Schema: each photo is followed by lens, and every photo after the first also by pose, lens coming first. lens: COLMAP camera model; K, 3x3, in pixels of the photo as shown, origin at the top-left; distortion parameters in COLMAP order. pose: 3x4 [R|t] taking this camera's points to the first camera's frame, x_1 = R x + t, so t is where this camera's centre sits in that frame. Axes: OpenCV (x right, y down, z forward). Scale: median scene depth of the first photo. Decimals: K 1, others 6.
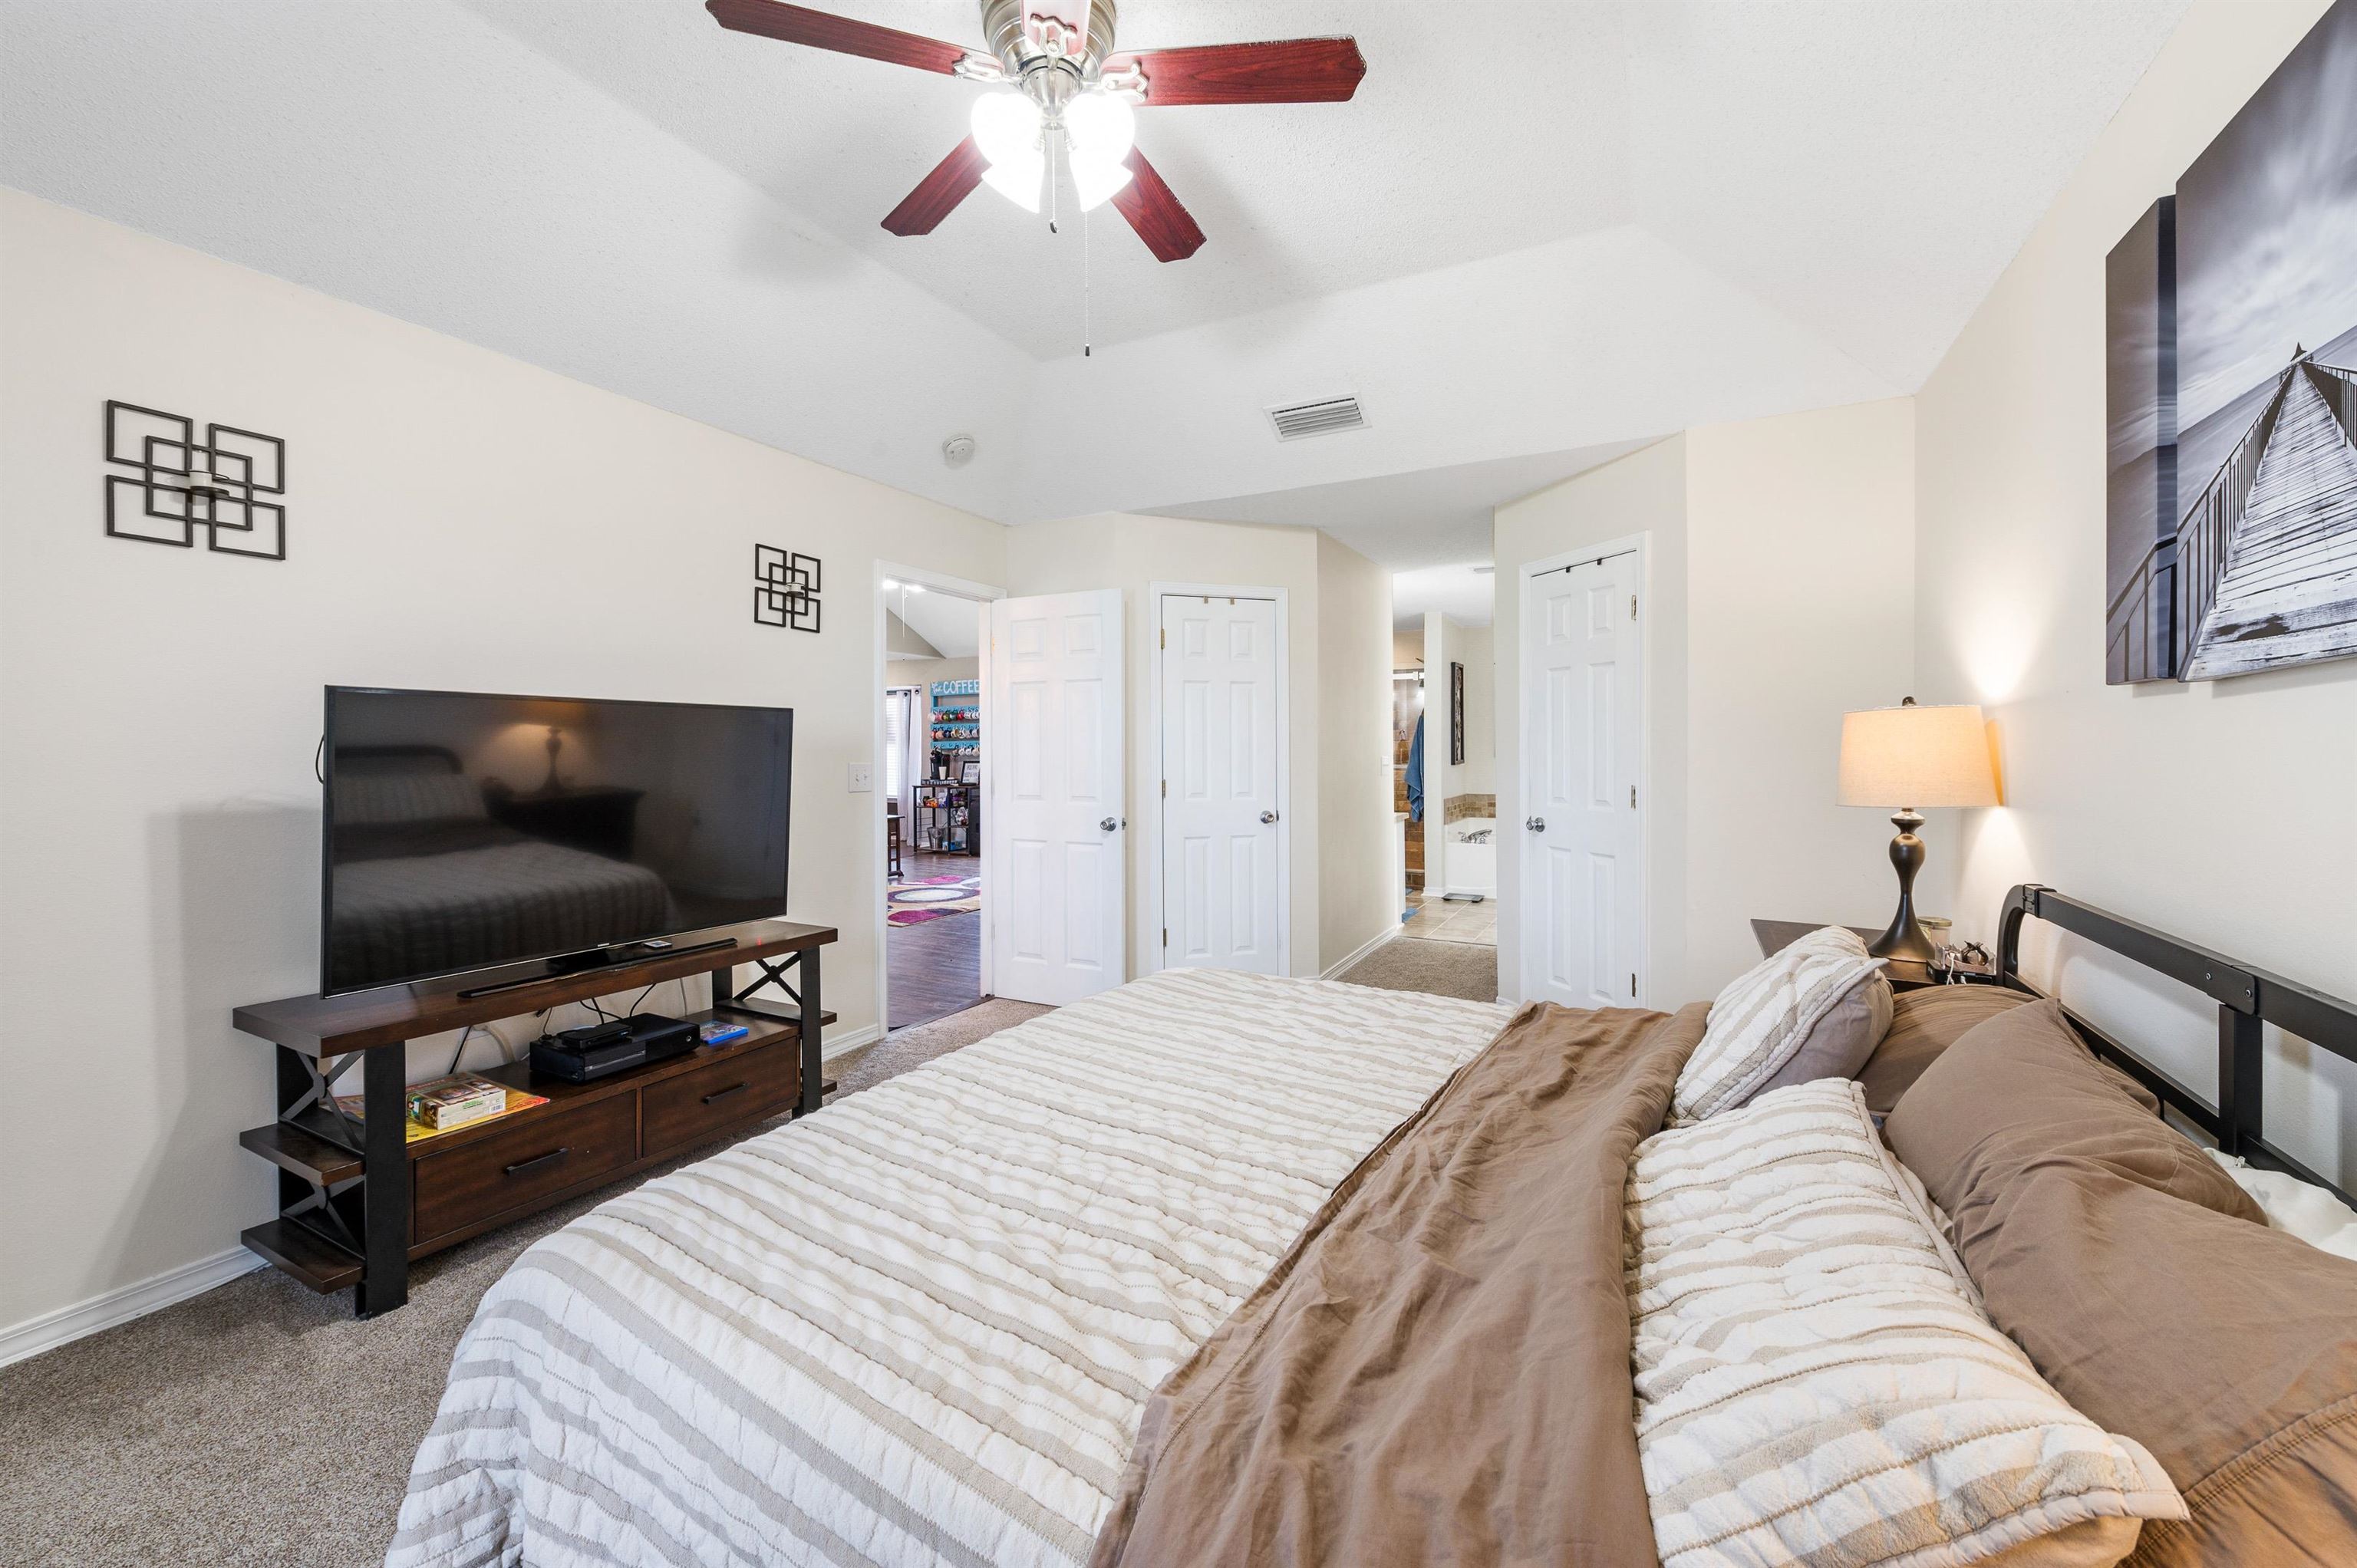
lens RADIAL K [[943.0, 0, 1183.4], [0, 943.0, 764.7], [0, 0, 1]] dist [0.000782, -0.000355]
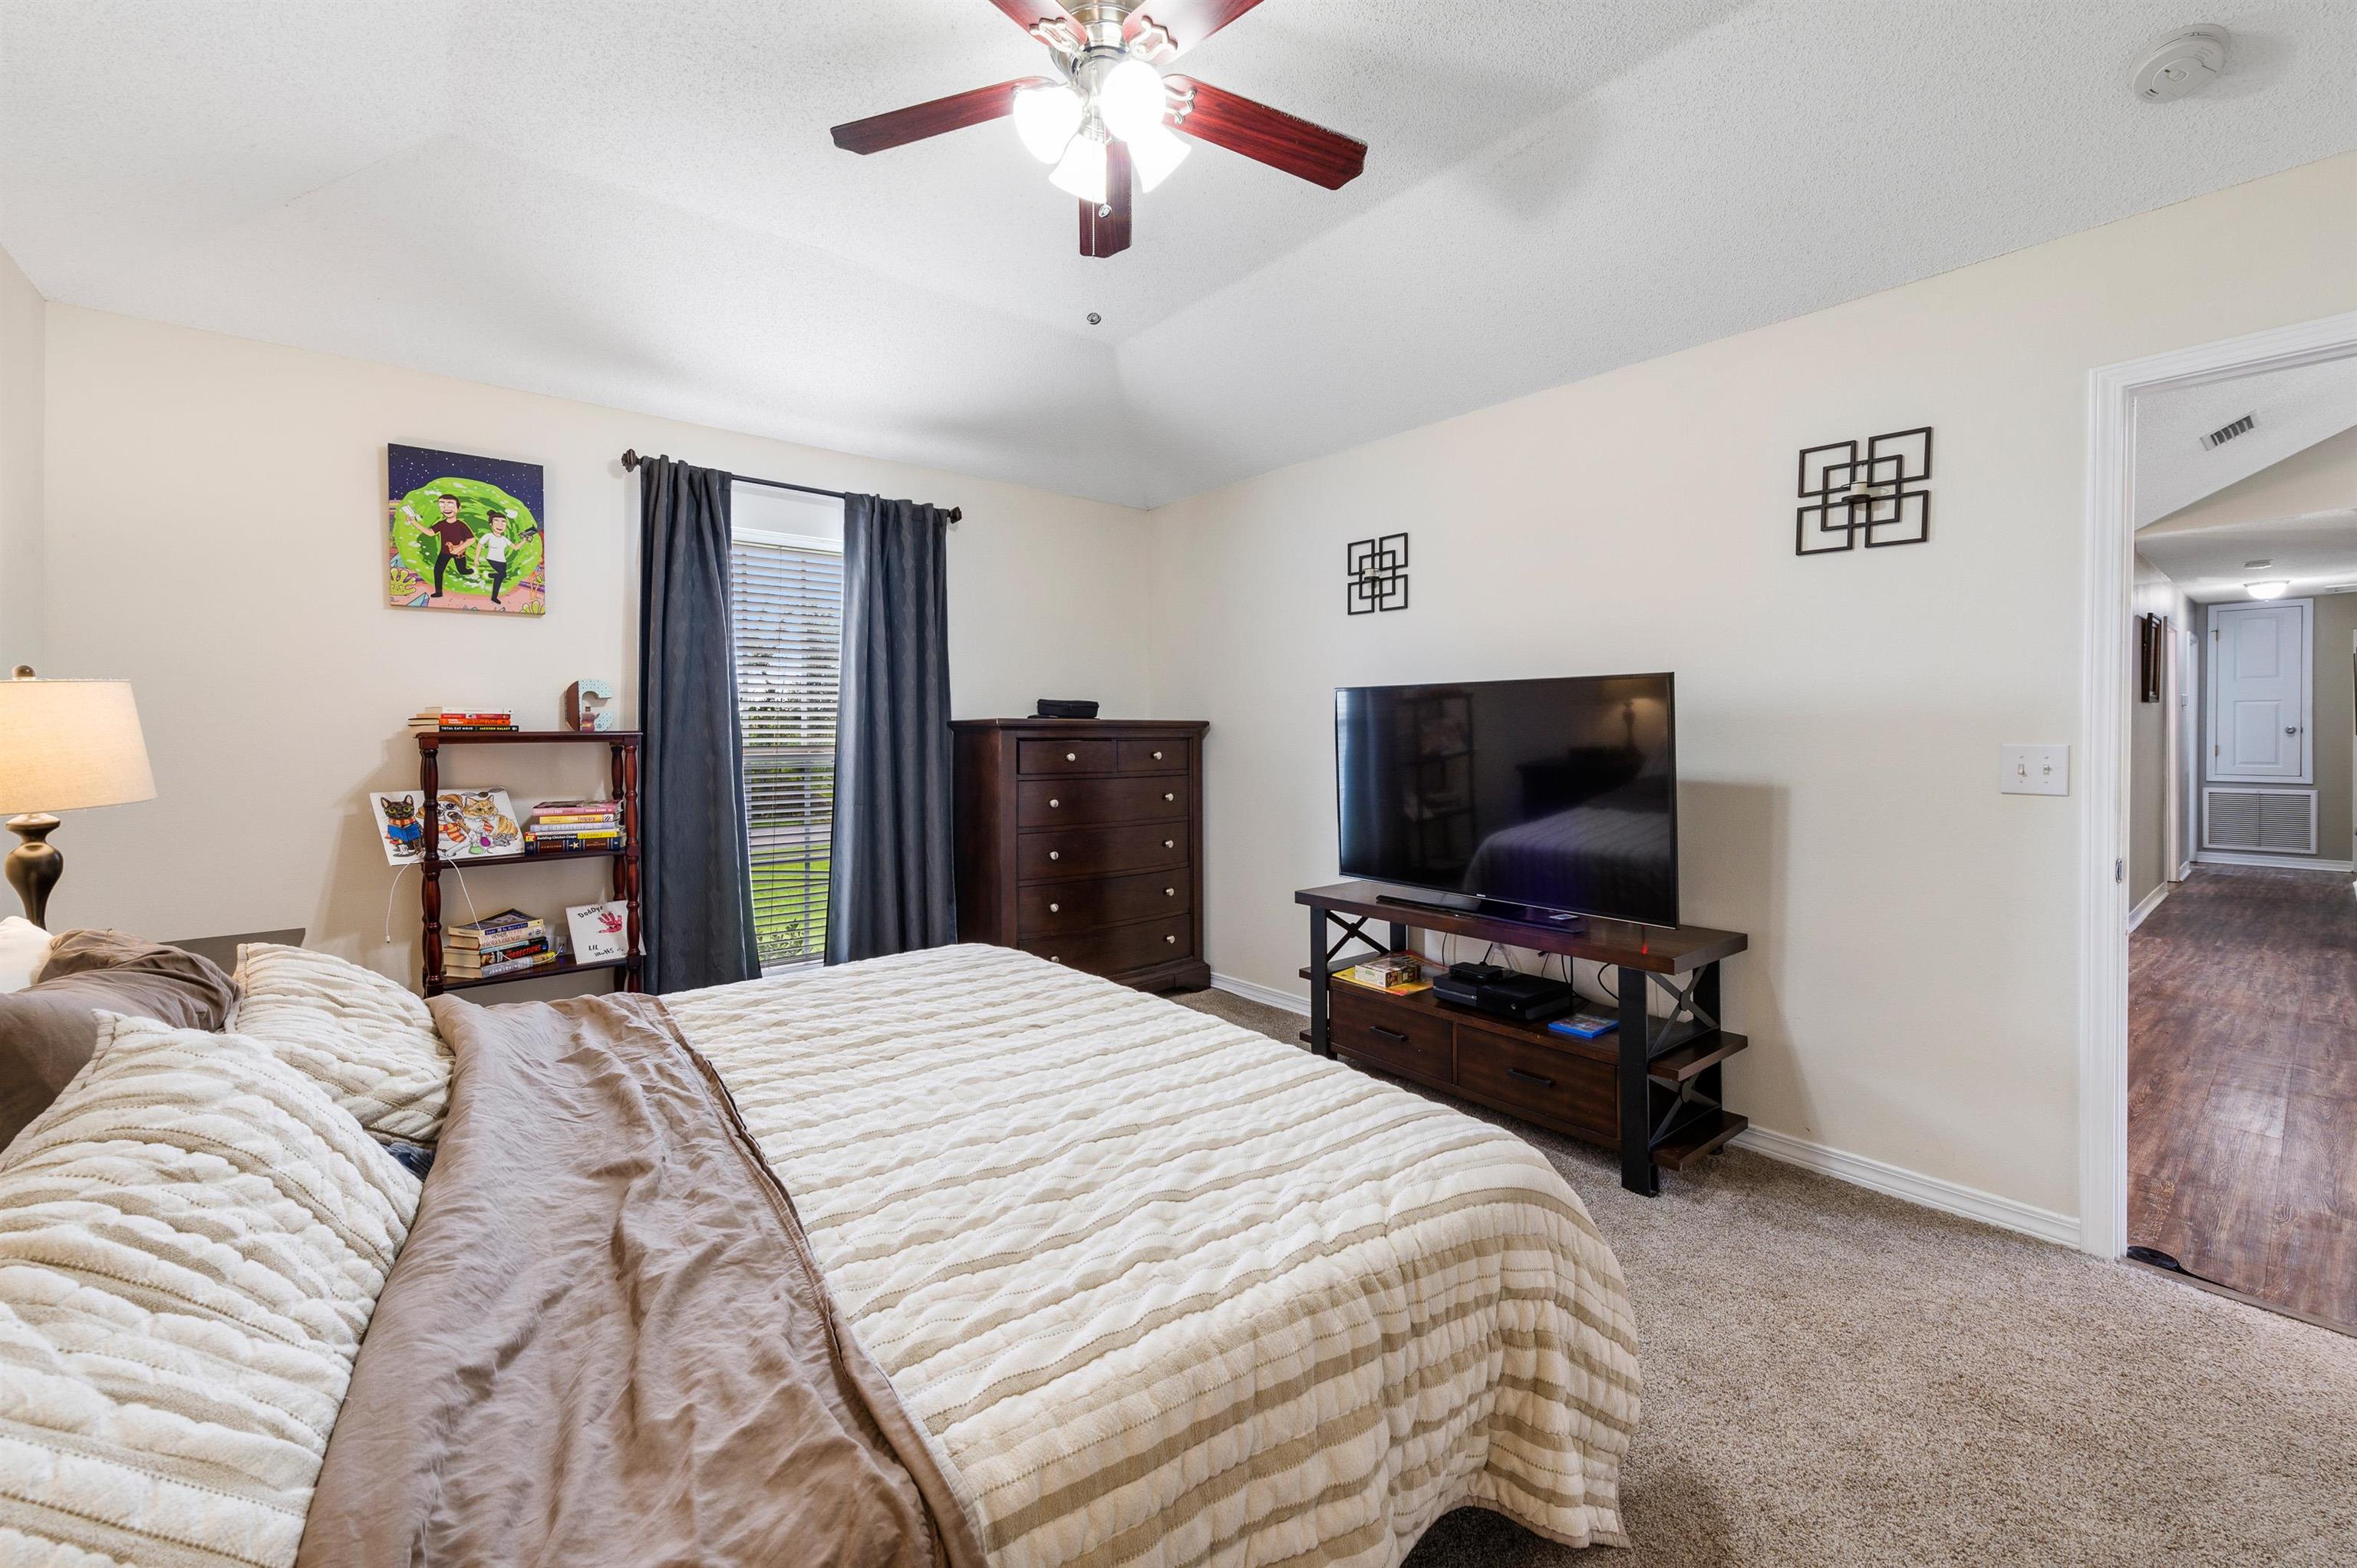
lens RADIAL K [[917.3, 0, 1185.3], [0, 917.3, 753.9], [0, 0, 1]] dist [0.024990, -0.000027]
pose [[-0.372633, 0.030740, -0.927470, 0.125417], [-0.006313, 0.999344, 0.035659, -0.003971], [0.927957, 0.019143, -0.372194, 0.237370]]
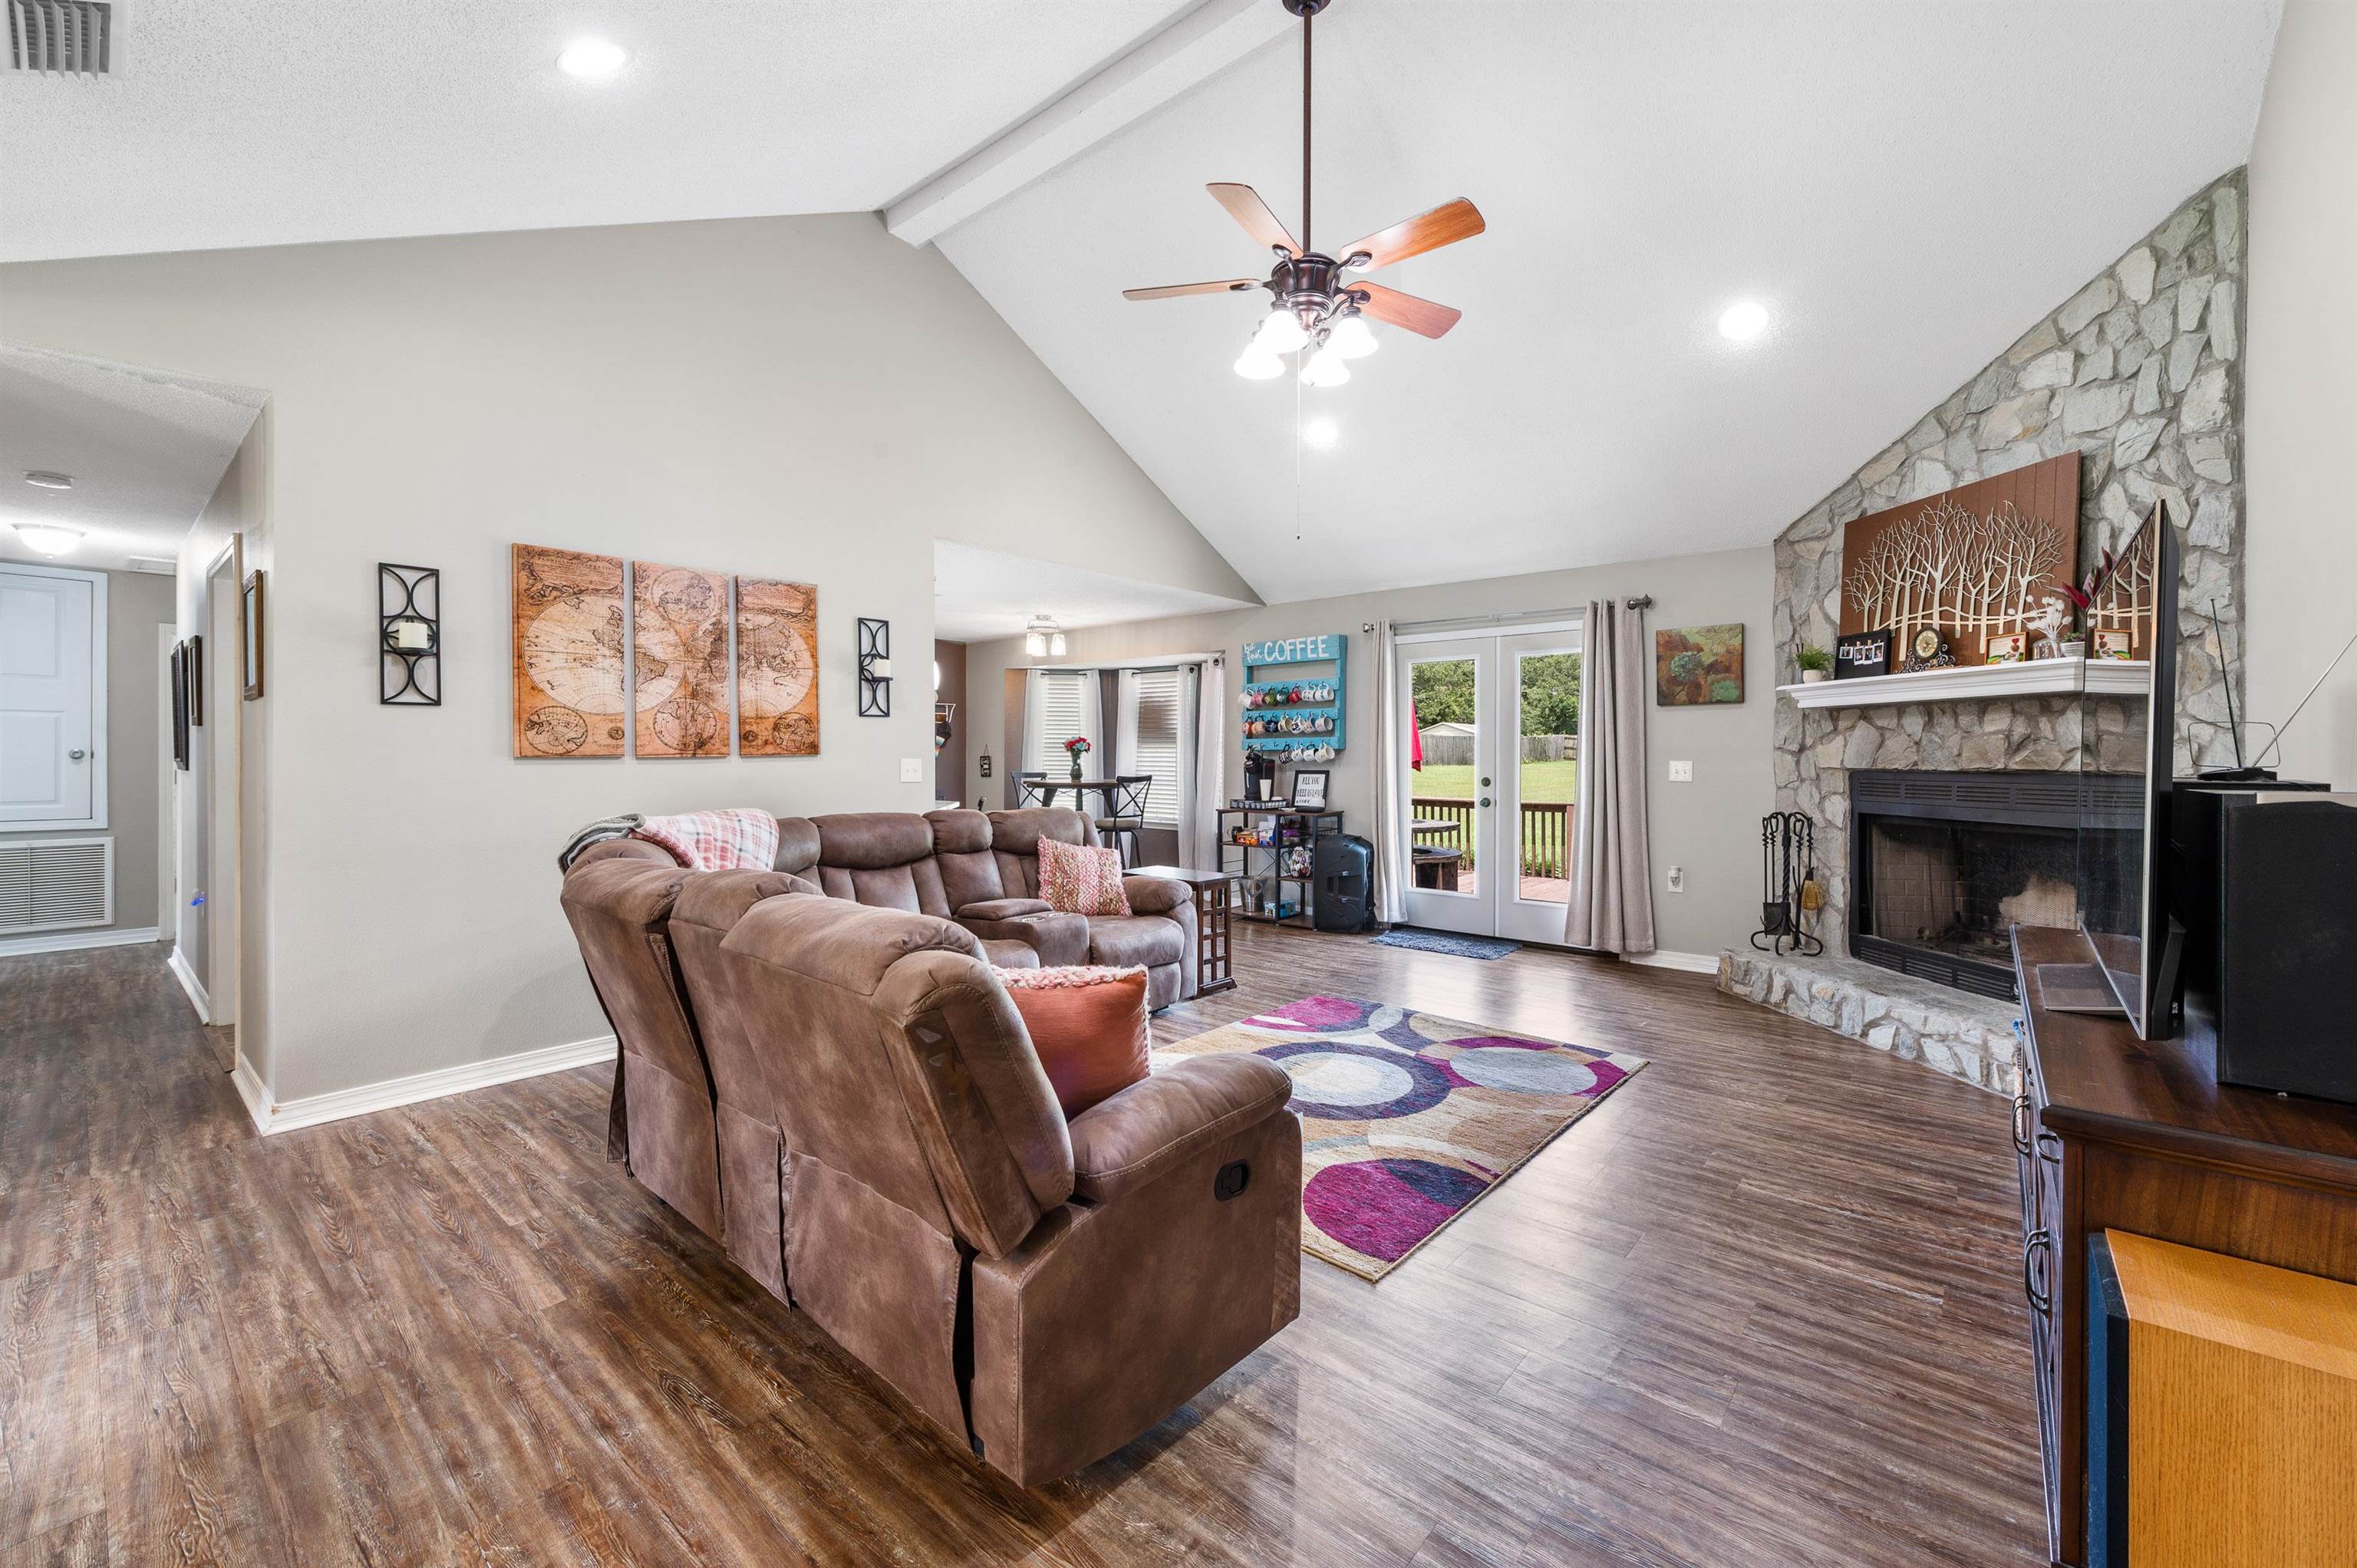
lens RADIAL K [[946.4, 0, 1174.4], [0, 946.4, 756.5], [0, 0, 1]] dist [0.012097, -0.007438]
pose [[0.972545, 0.002042, -0.232706, -0.171448], [-0.003875, 0.999965, -0.007422, -0.008015], [0.232683, 0.008120, 0.972519, 0.390786]]
